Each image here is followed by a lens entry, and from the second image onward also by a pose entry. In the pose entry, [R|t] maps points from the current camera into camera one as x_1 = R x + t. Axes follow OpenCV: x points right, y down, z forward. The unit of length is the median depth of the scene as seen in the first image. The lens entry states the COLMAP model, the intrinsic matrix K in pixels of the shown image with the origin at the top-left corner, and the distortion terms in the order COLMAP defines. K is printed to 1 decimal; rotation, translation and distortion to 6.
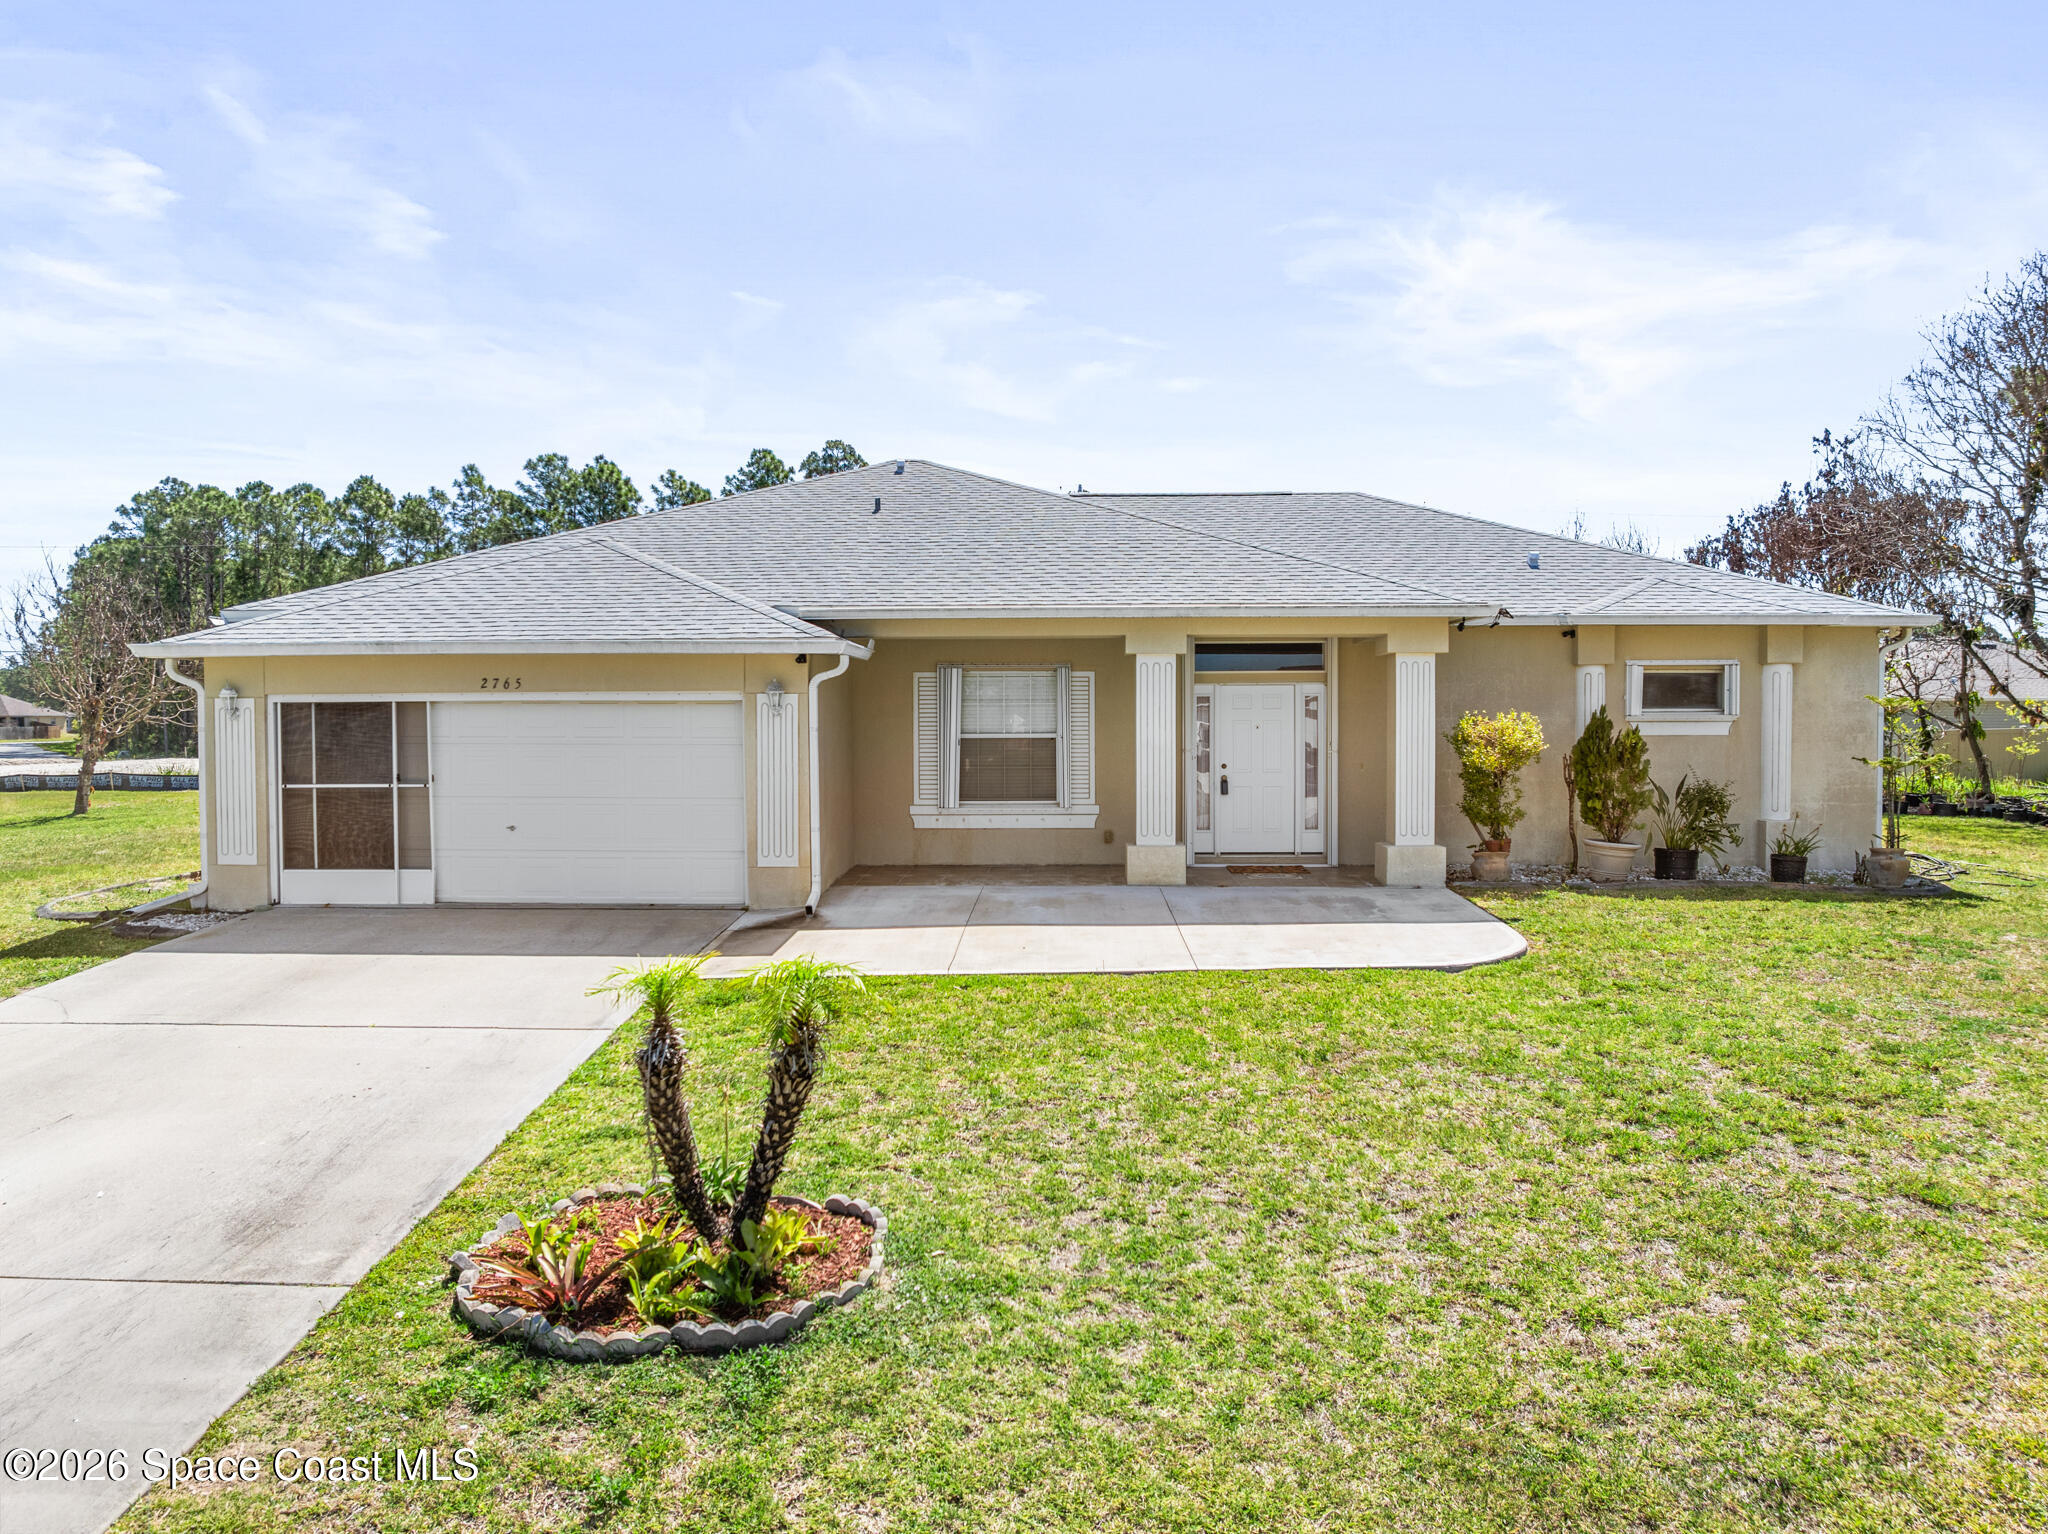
lens RADIAL K [[1442.6, 0, 1033.9], [0, 1442.6, 765.1], [0, 0, 1]] dist [-0.031832, 0.003440]
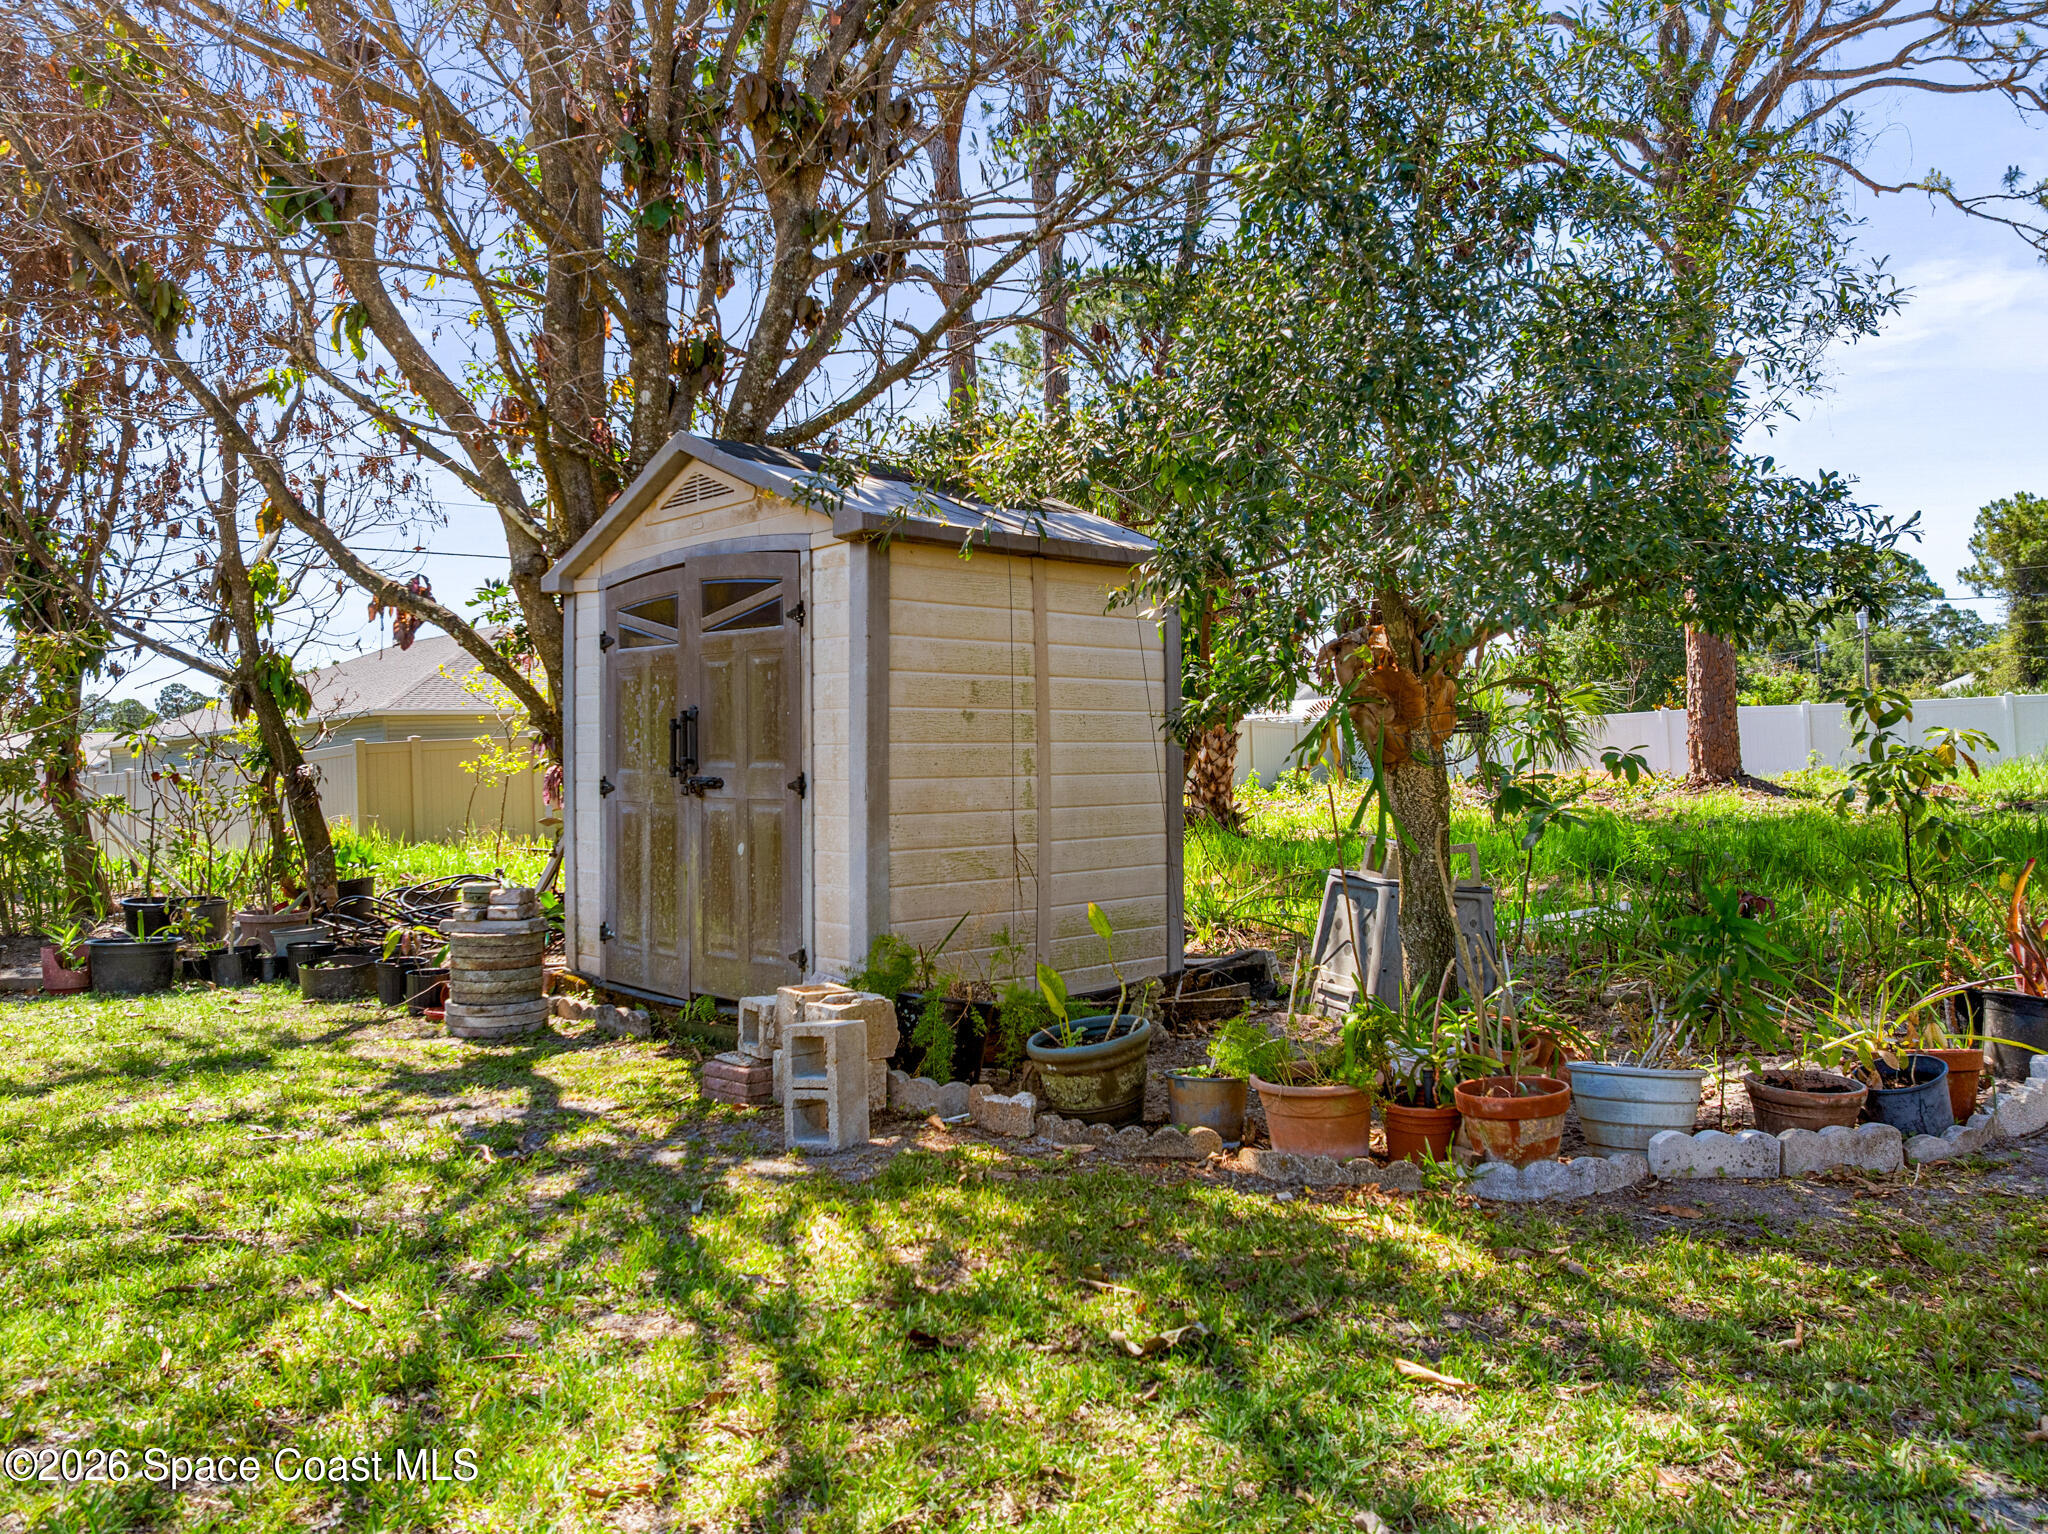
lens RADIAL K [[1442.6, 0, 1033.9], [0, 1442.6, 765.1], [0, 0, 1]] dist [-0.031832, 0.003440]
pose [[0.620557, -0.015106, 0.784016, 1.052976], [0.057845, 0.997972, -0.026557, 0.022580], [-0.782025, 0.061831, 0.620172, 1.371636]]
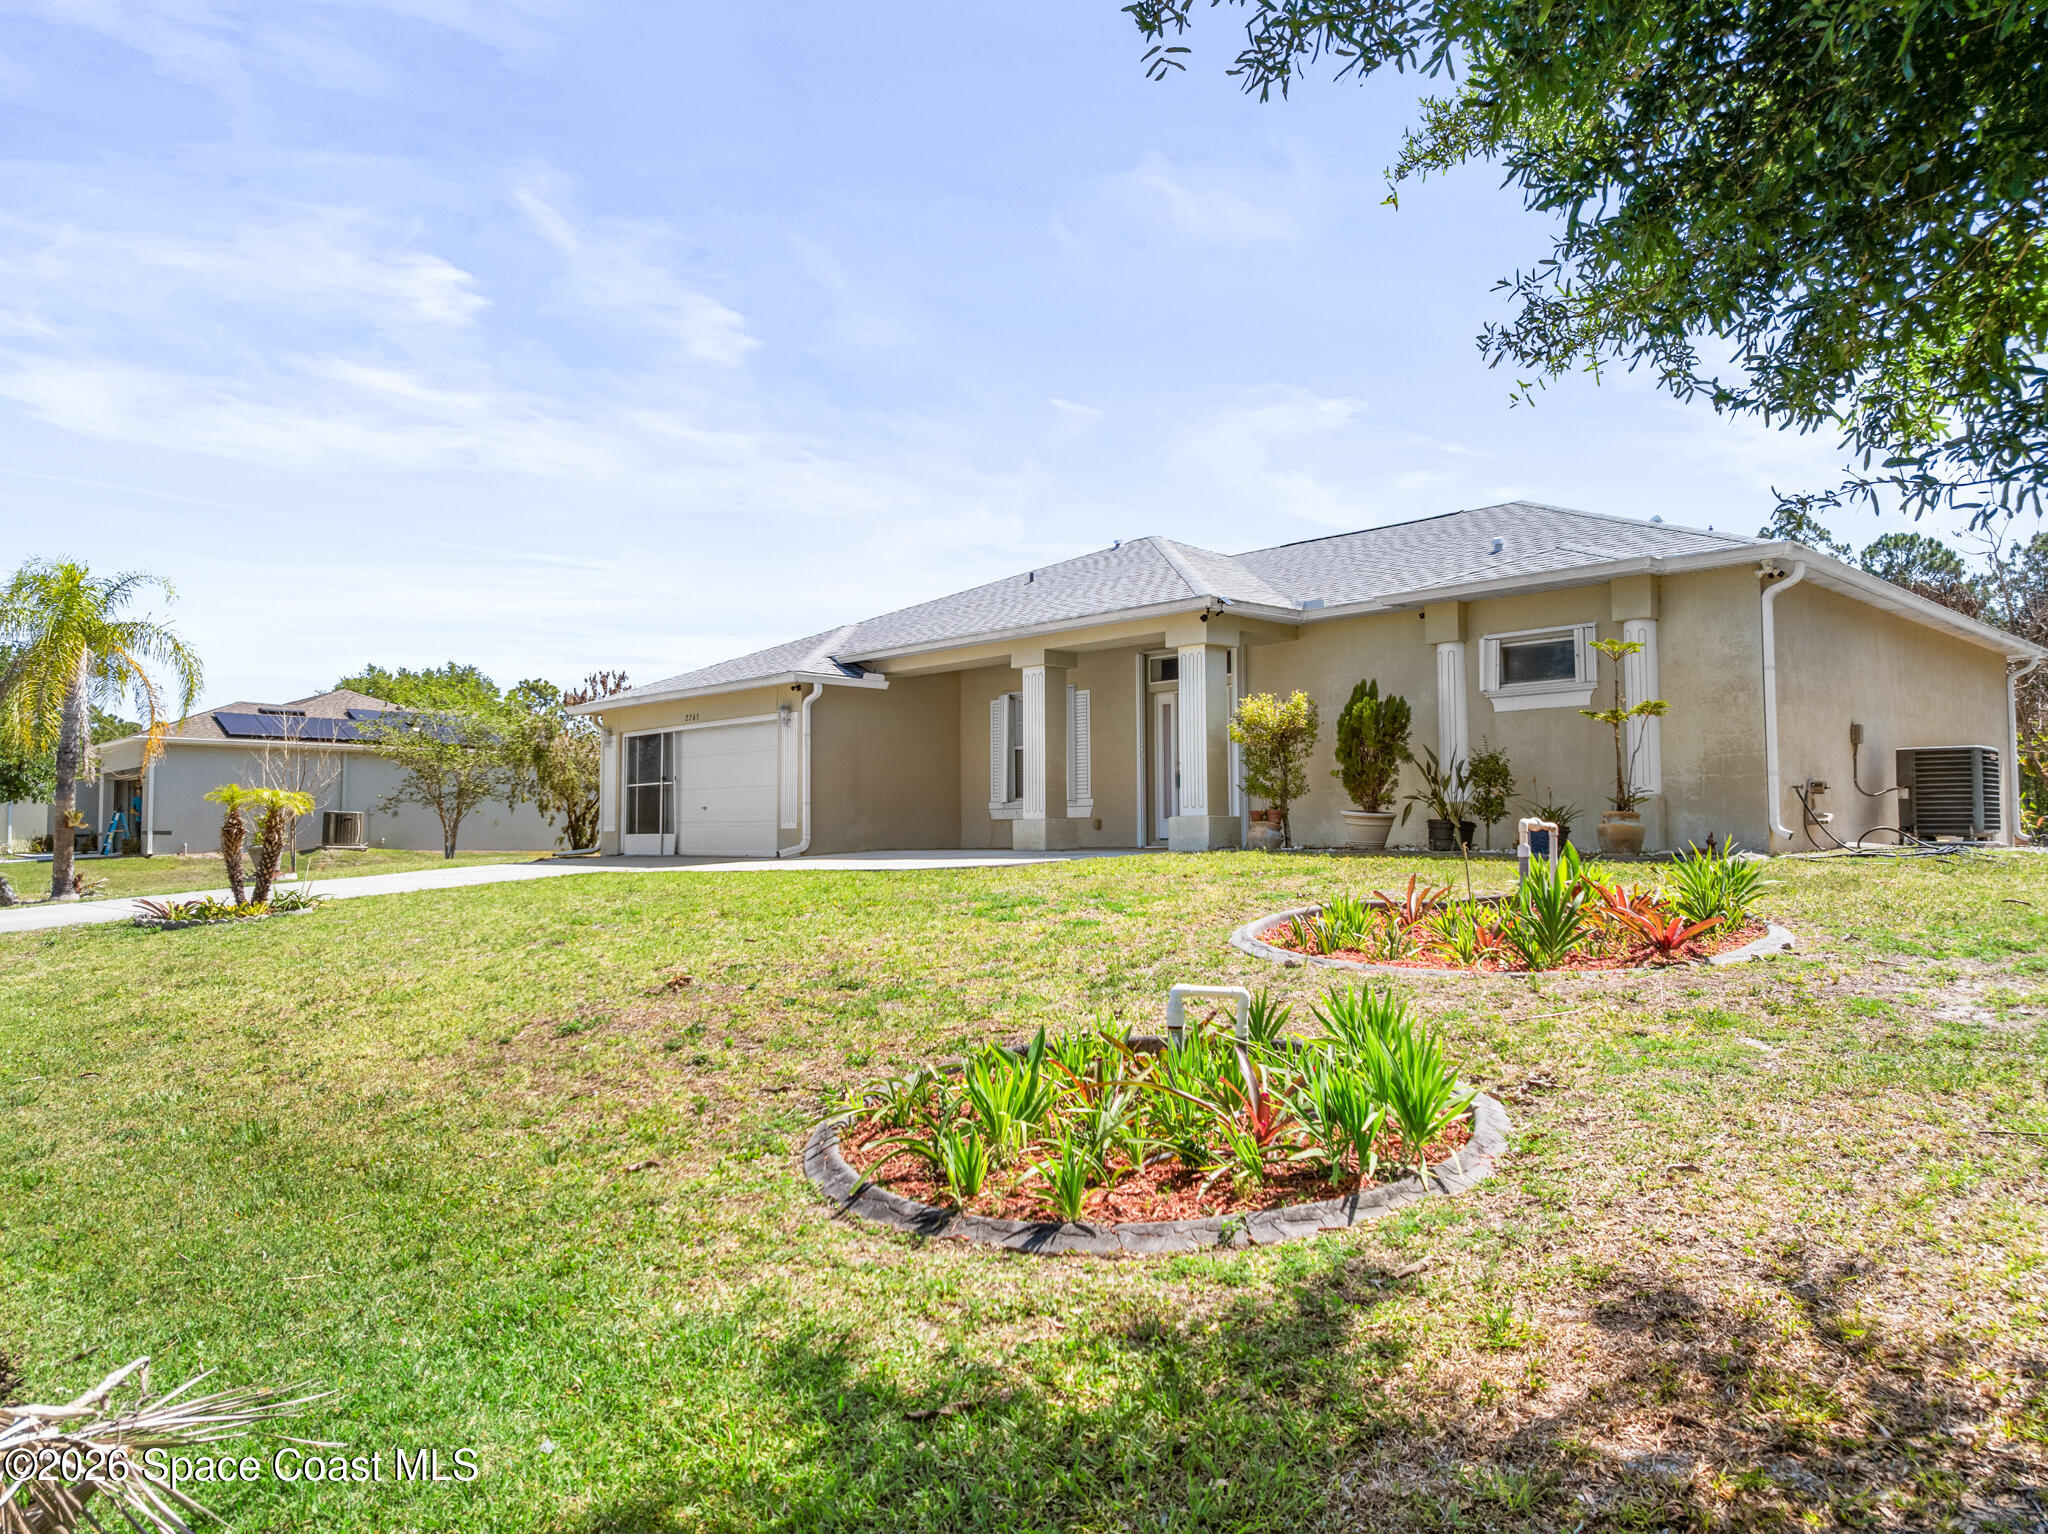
lens RADIAL K [[1442.6, 0, 1033.9], [0, 1442.6, 765.1], [0, 0, 1]] dist [-0.031832, 0.003440]
pose [[0.720536, -0.037669, -0.692393, 0.931734], [-0.019334, 0.997044, -0.074363, 0.100135], [0.693148, 0.066968, 0.717678, 0.102807]]
